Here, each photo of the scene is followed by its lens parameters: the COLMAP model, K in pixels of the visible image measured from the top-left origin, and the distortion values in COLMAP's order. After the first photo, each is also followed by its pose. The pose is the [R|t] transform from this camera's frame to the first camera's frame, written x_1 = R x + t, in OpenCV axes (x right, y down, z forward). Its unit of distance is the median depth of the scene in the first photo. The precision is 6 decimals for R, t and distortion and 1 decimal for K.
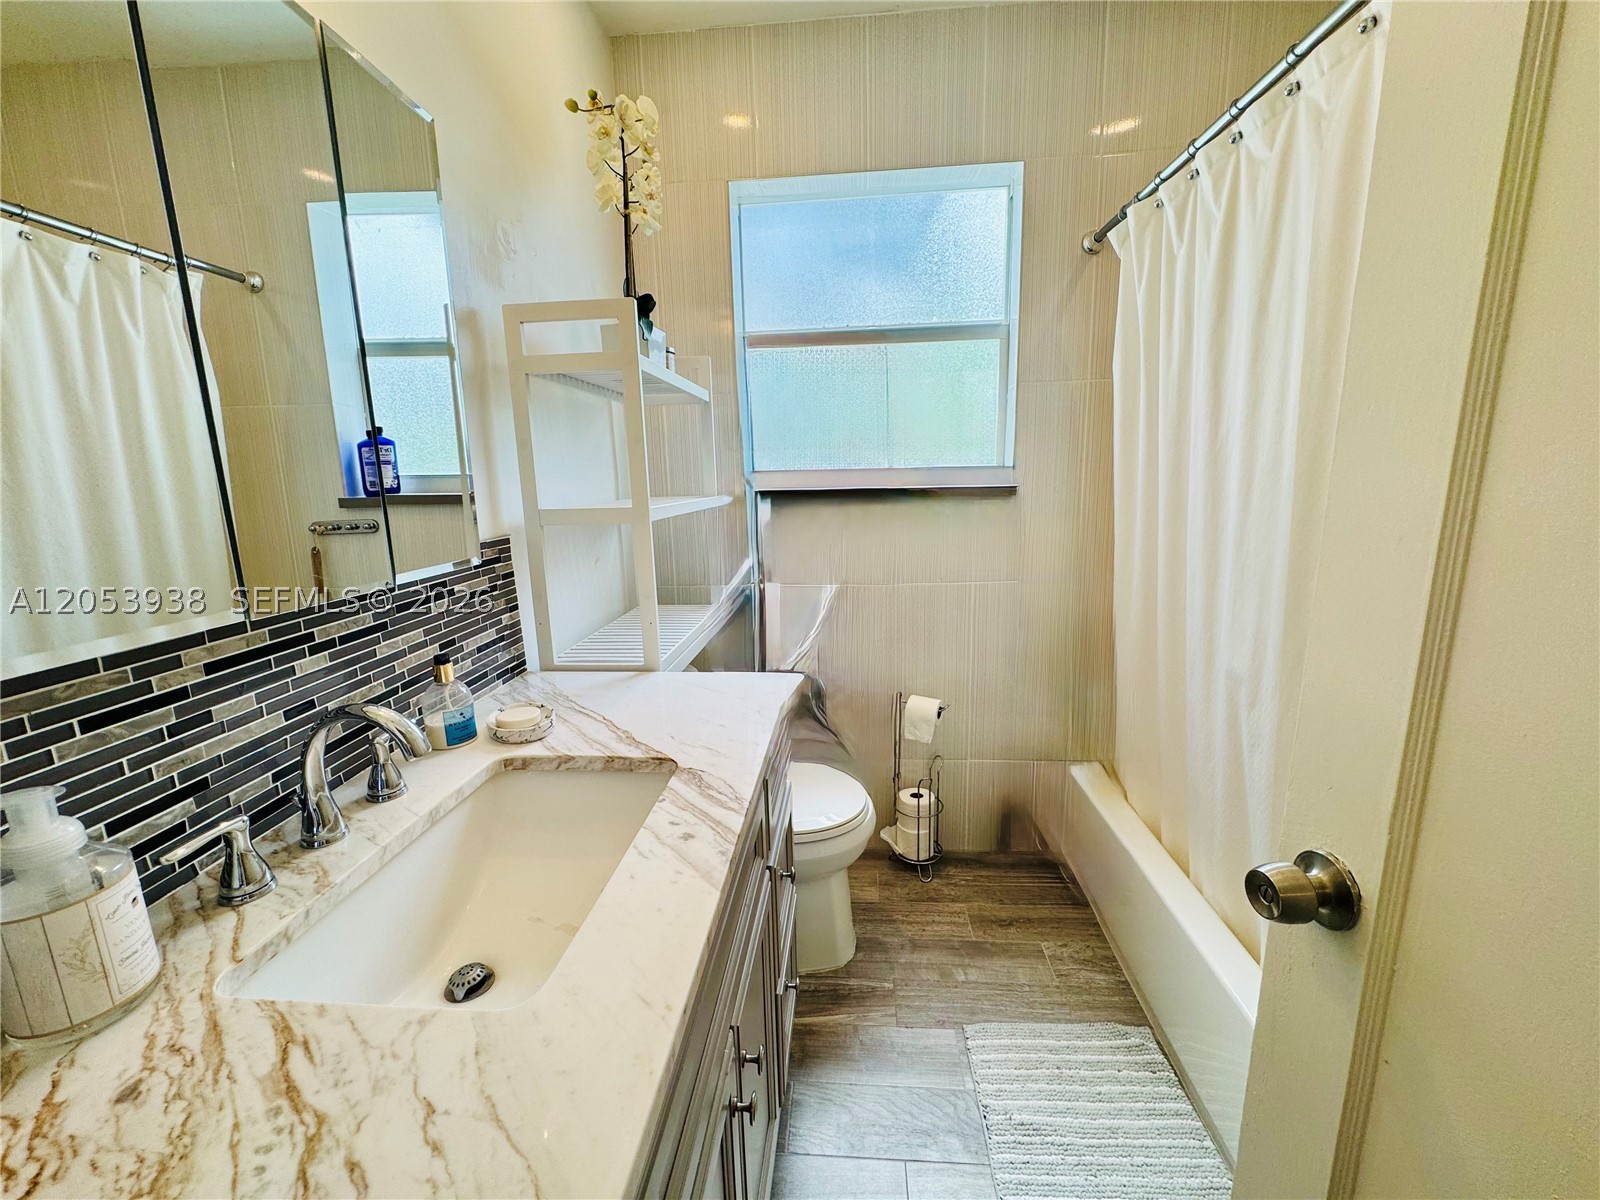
lens RADIAL K [[639.4, 0, 801.7], [0, 639.4, 599.5], [0, 0, 1]] dist [-0.003946, 0.000287]
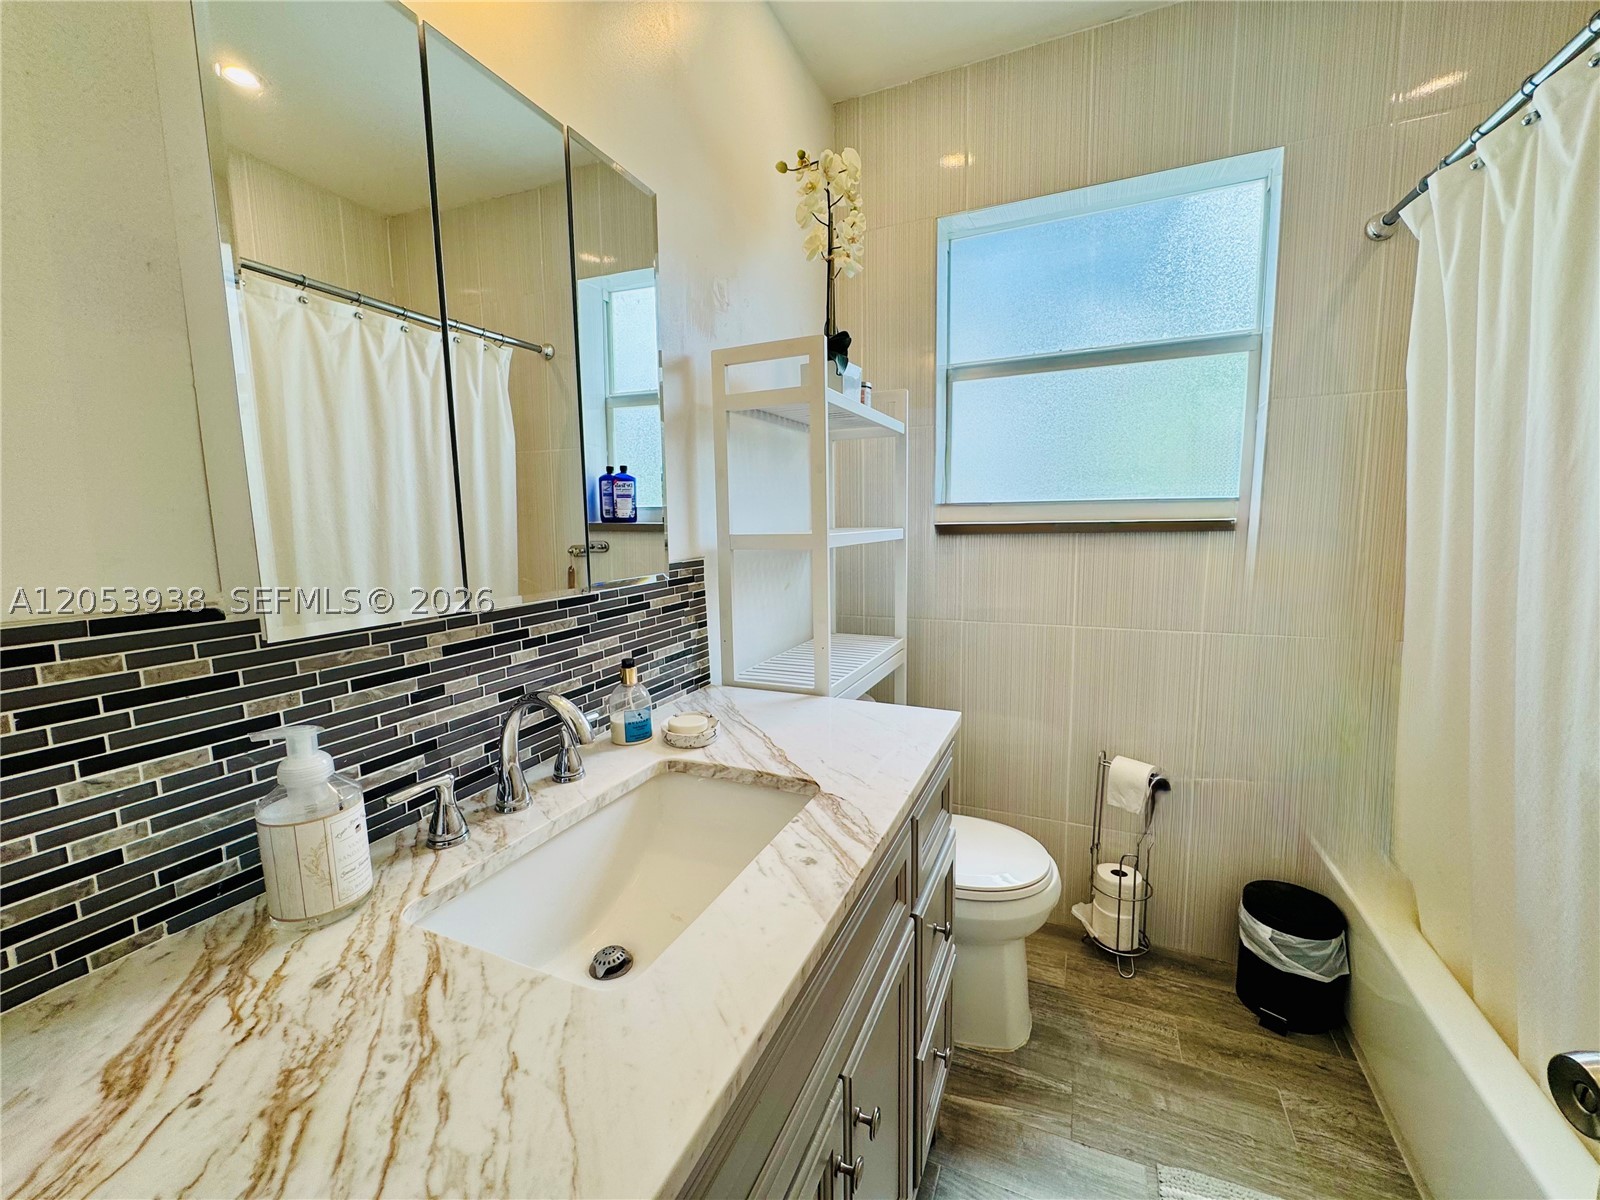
lens RADIAL K [[639.4, 0, 801.7], [0, 639.4, 599.5], [0, 0, 1]] dist [-0.003946, 0.000287]
pose [[0.944263, 0.049407, -0.325465, 0.071930], [-0.068624, 0.996496, -0.047825, 0.013966], [0.321961, 0.067494, 0.944344, 0.033450]]
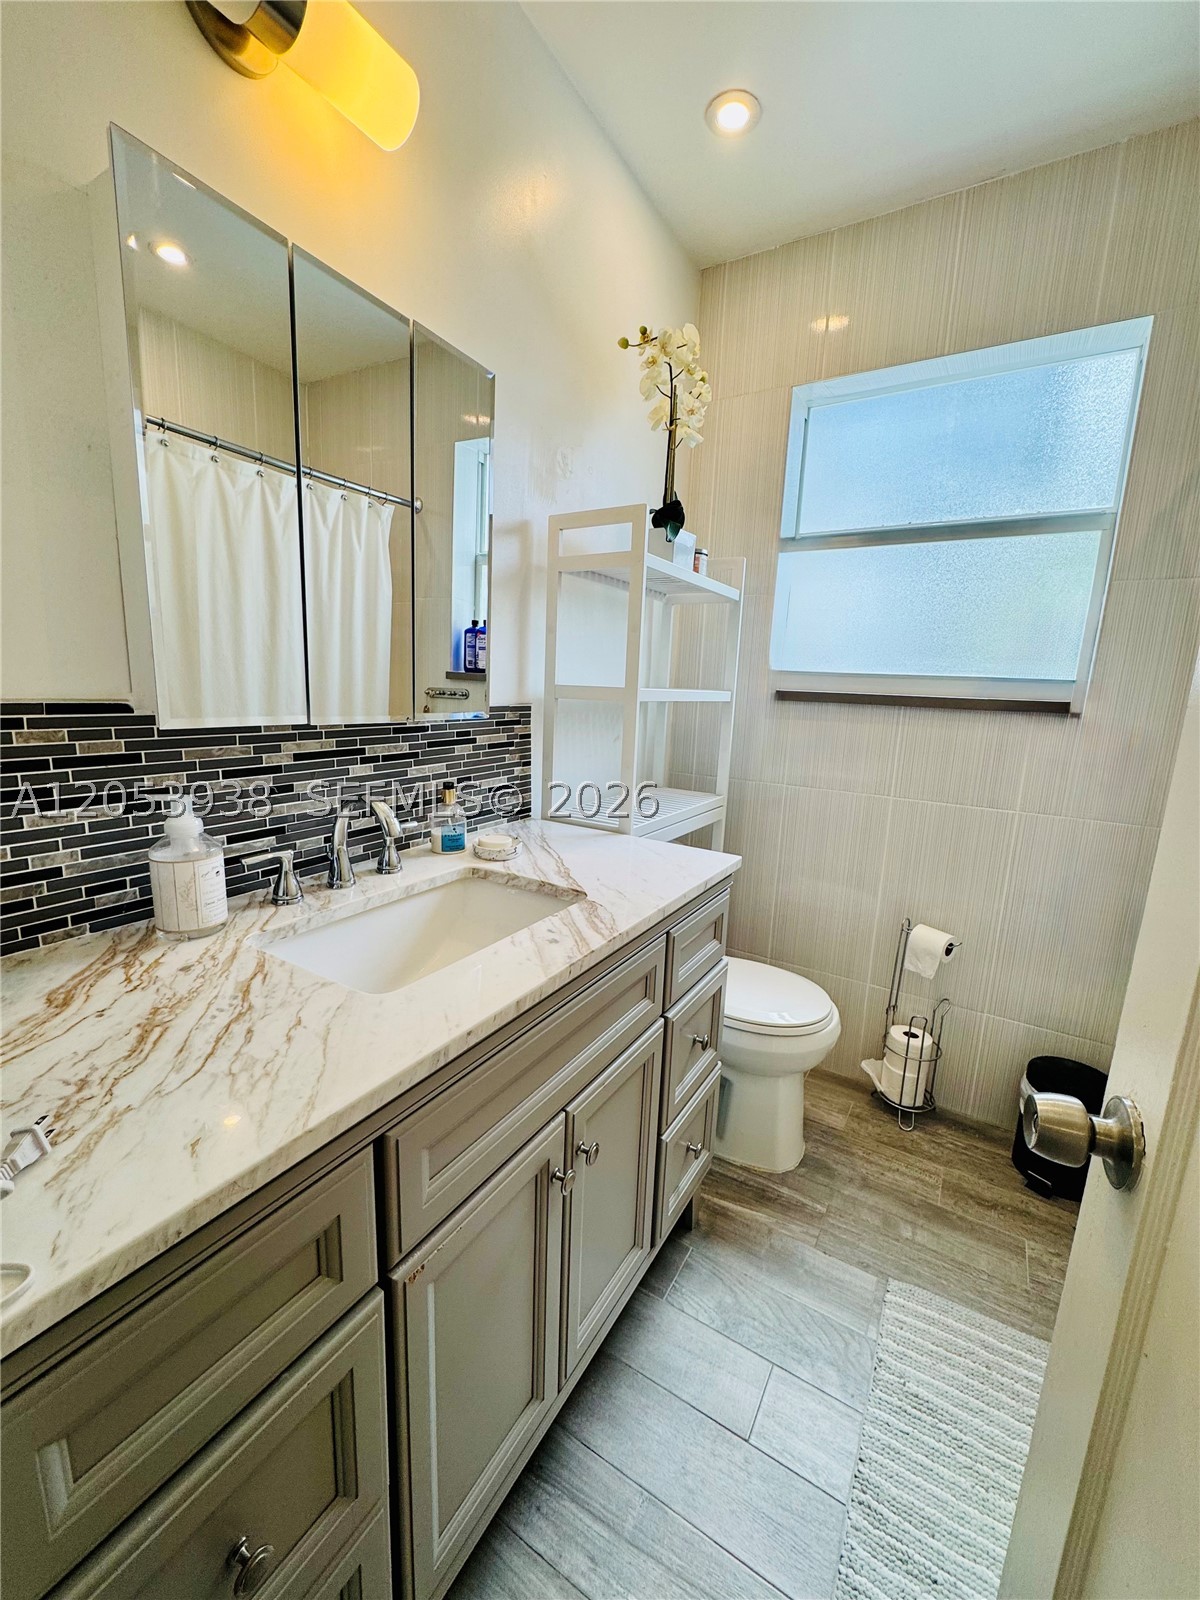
lens RADIAL K [[639.4, 0, 602.1], [0, 639.4, 802.2], [0, 0, 1]] dist [-0.003946, 0.000287]
pose [[0.891068, 0.142014, -0.431081, 0.263007], [-0.146936, 0.988900, 0.022055, 0.046690], [0.429428, 0.043688, 0.902044, -0.045665]]
